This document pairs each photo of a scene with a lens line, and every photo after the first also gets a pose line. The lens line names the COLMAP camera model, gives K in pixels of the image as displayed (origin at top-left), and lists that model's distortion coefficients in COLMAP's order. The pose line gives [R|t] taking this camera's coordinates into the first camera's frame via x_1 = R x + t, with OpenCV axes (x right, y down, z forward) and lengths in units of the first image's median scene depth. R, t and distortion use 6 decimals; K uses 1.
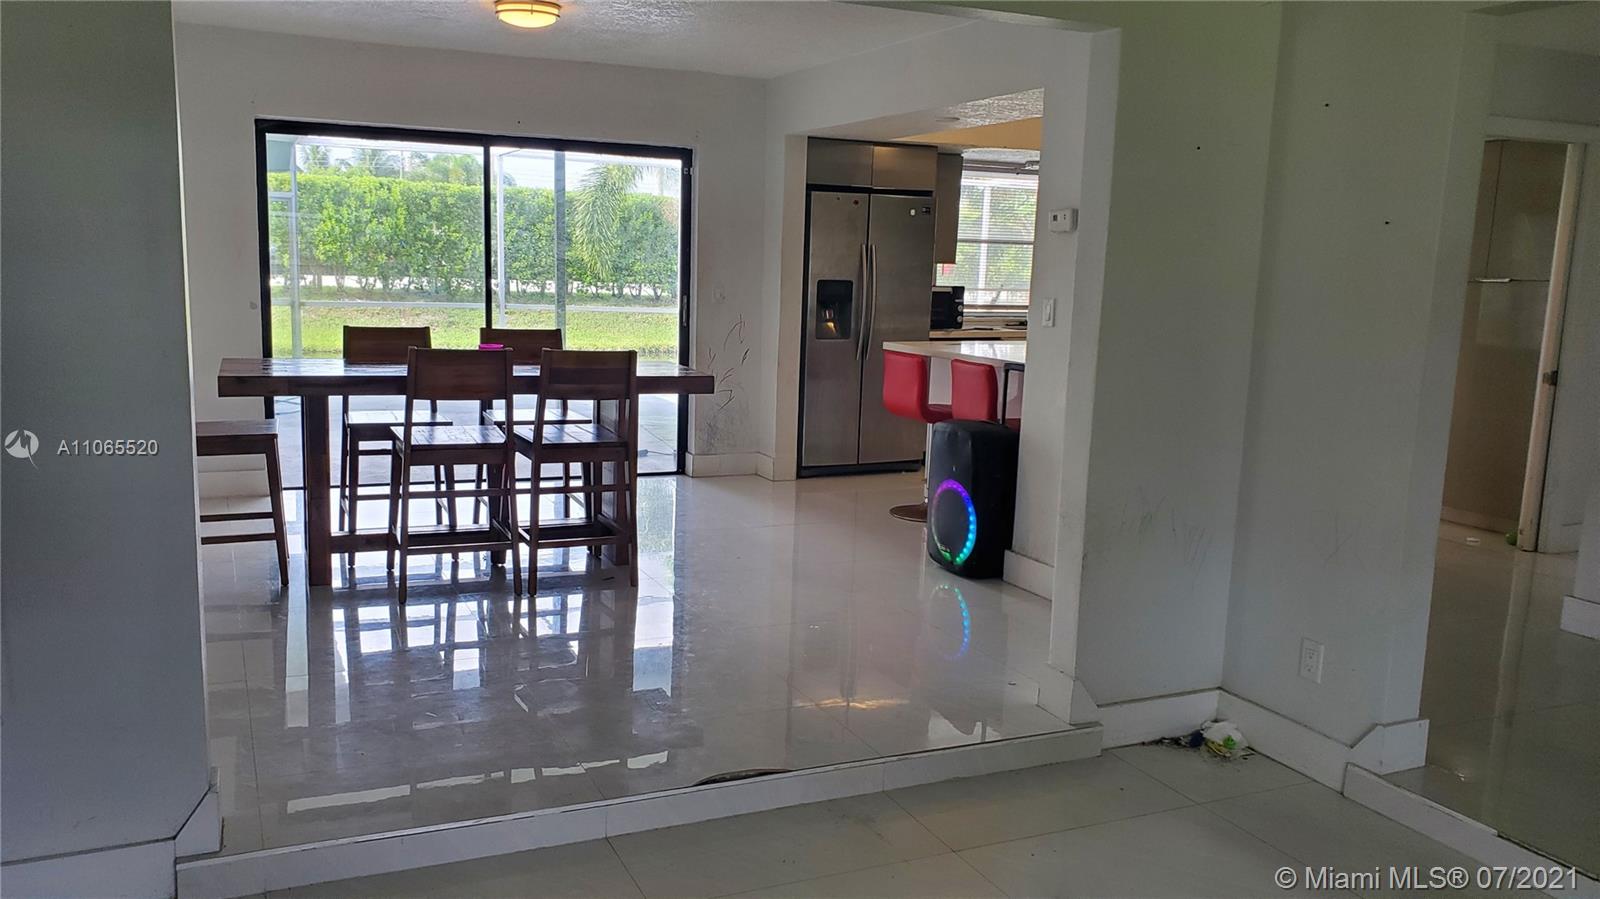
lens RADIAL K [[1205.0, 0, 800.0], [0, 1205.0, 449.5], [0, 0, 1]] dist [0.000268, -0.000809]
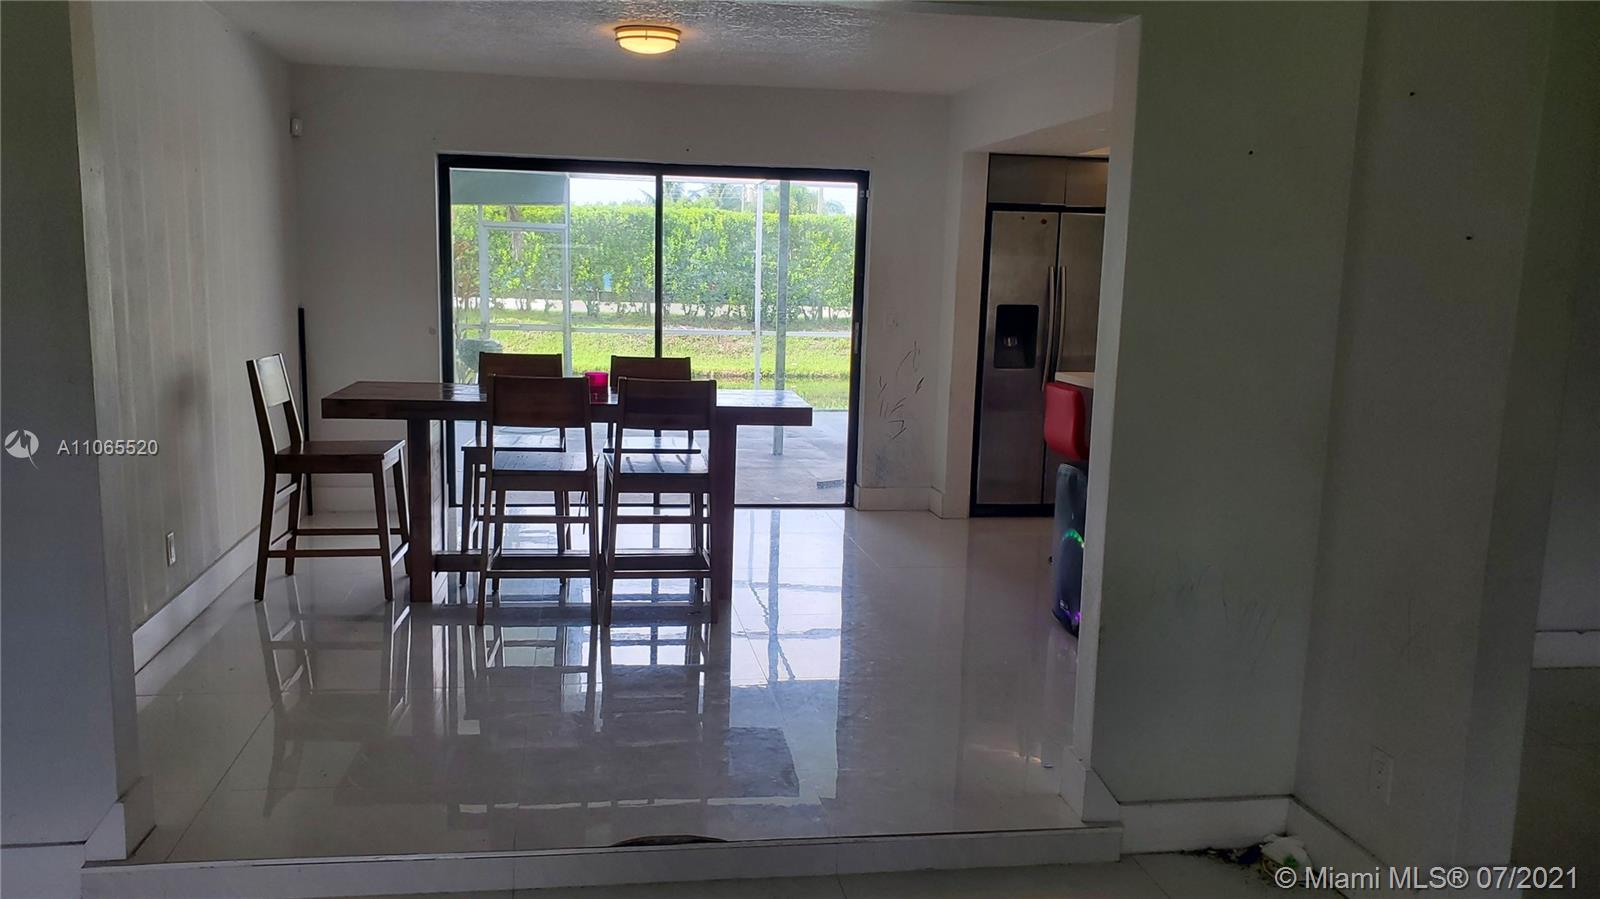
lens RADIAL K [[1226.4, 0, 799.6], [0, 1226.4, 434.3], [0, 0, 1]] dist [-0.001072, -0.004697]
pose [[0.965405, 0.025589, -0.259496, 0.151943], [-0.034968, 0.998889, -0.031590, -0.006976], [0.258399, 0.039571, 0.965227, 0.059052]]
